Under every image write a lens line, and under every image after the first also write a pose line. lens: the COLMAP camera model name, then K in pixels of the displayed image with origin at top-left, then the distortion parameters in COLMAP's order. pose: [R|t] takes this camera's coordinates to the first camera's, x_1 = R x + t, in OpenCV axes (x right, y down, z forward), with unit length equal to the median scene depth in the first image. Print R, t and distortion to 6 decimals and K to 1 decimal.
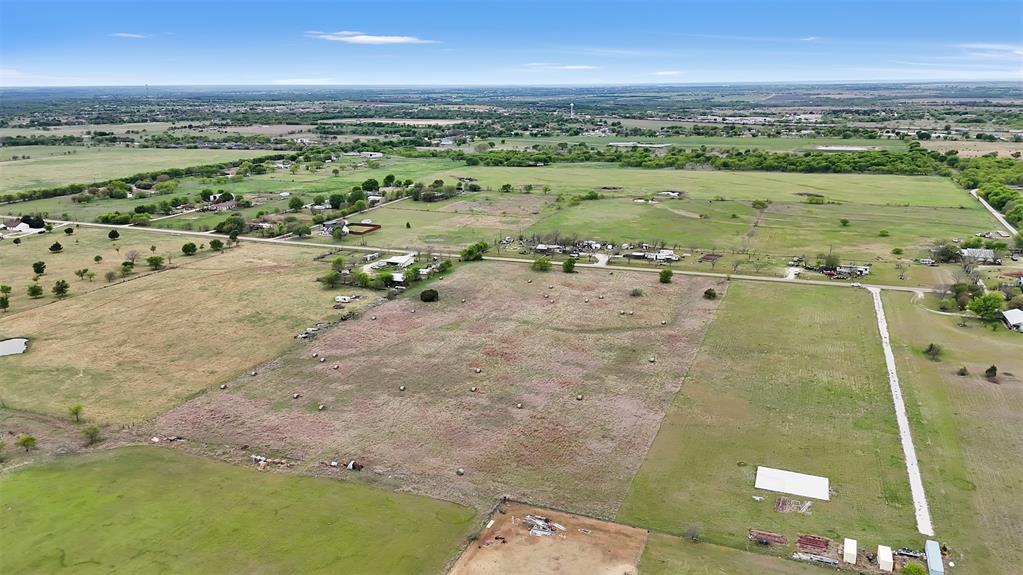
lens RADIAL K [[747.3, 0, 513.6], [0, 747.3, 291.2], [0, 0, 1]] dist [0.090259, -0.092893]
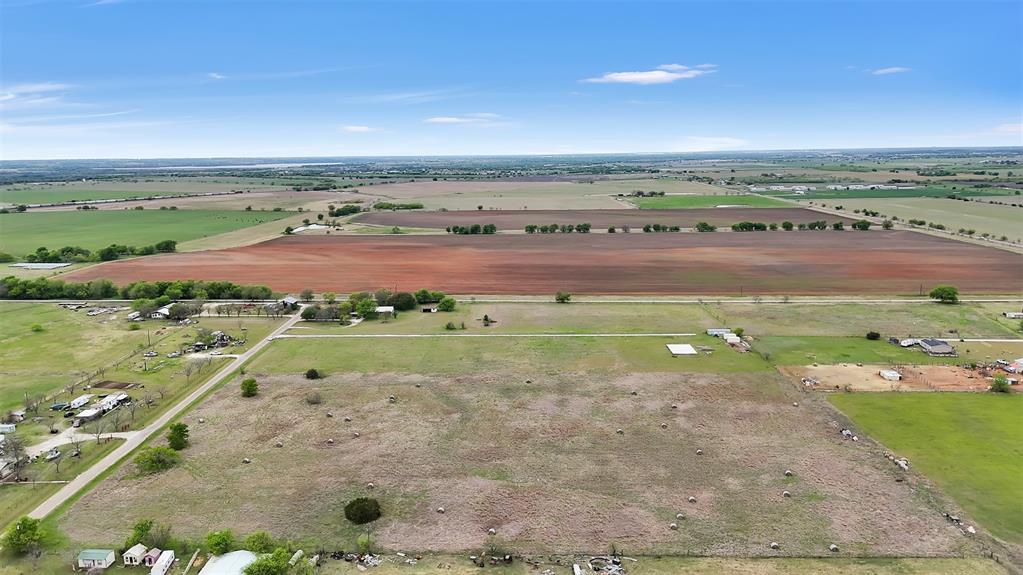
lens RADIAL K [[747.3, 0, 513.6], [0, 747.3, 291.2], [0, 0, 1]] dist [0.090259, -0.092893]
pose [[-0.350838, -0.161959, 0.922324, -0.653154], [0.266231, 0.927036, 0.264057, -0.267587], [-0.897794, 0.338193, -0.282121, 1.008542]]
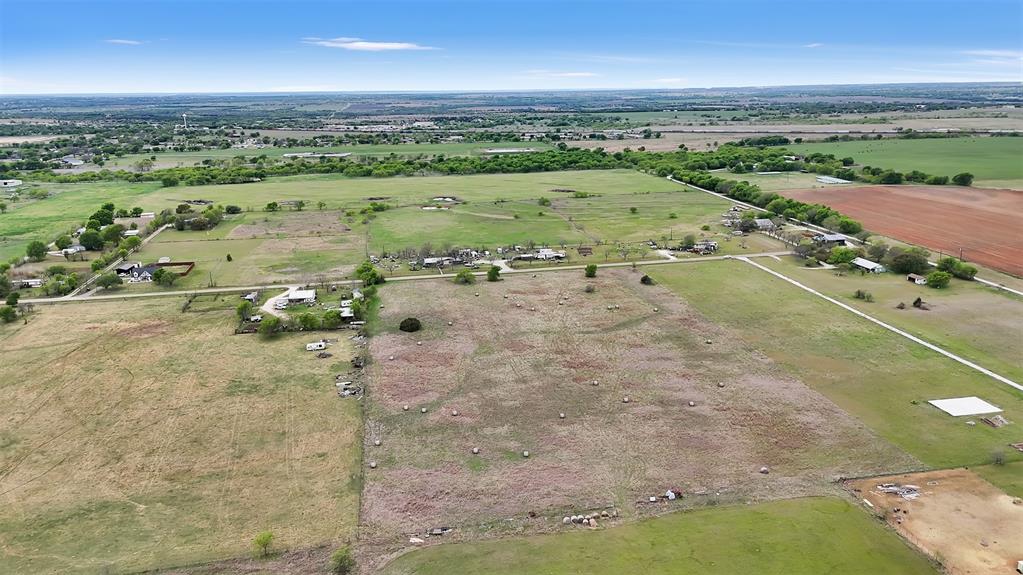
lens RADIAL K [[747.3, 0, 513.6], [0, 747.3, 291.2], [0, 0, 1]] dist [0.090259, -0.092893]
pose [[0.847787, -0.144150, 0.510371, -0.463562], [0.150328, 0.988199, 0.029396, -0.041995], [-0.508585, 0.051802, 0.859452, 0.162069]]
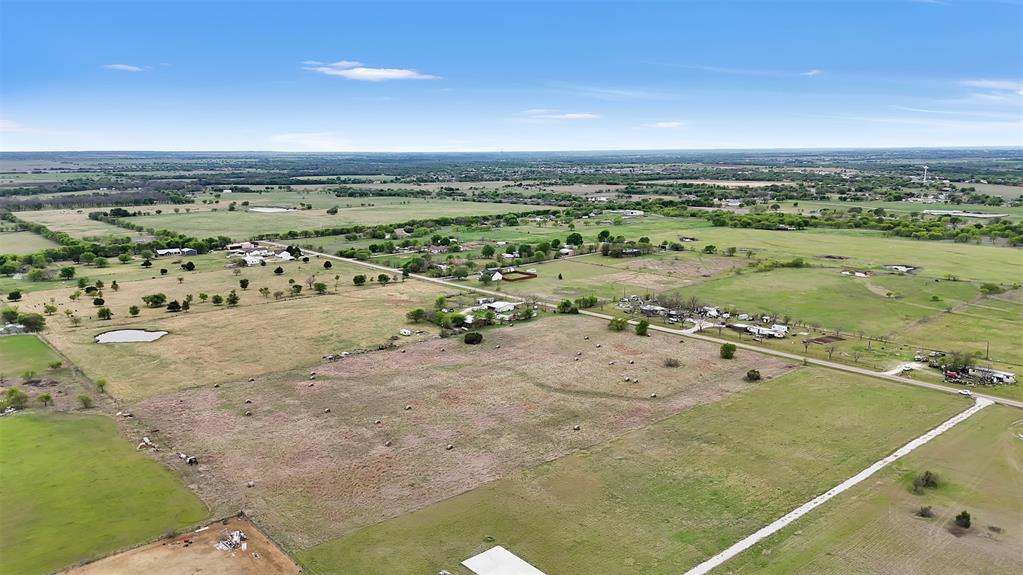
lens RADIAL K [[747.3, 0, 513.6], [0, 747.3, 291.2], [0, 0, 1]] dist [0.090259, -0.092893]
pose [[0.884074, 0.089489, -0.458699, 0.408360], [-0.125805, 0.990836, -0.049165, -0.015235], [0.450096, 0.101172, 0.887230, 0.099910]]
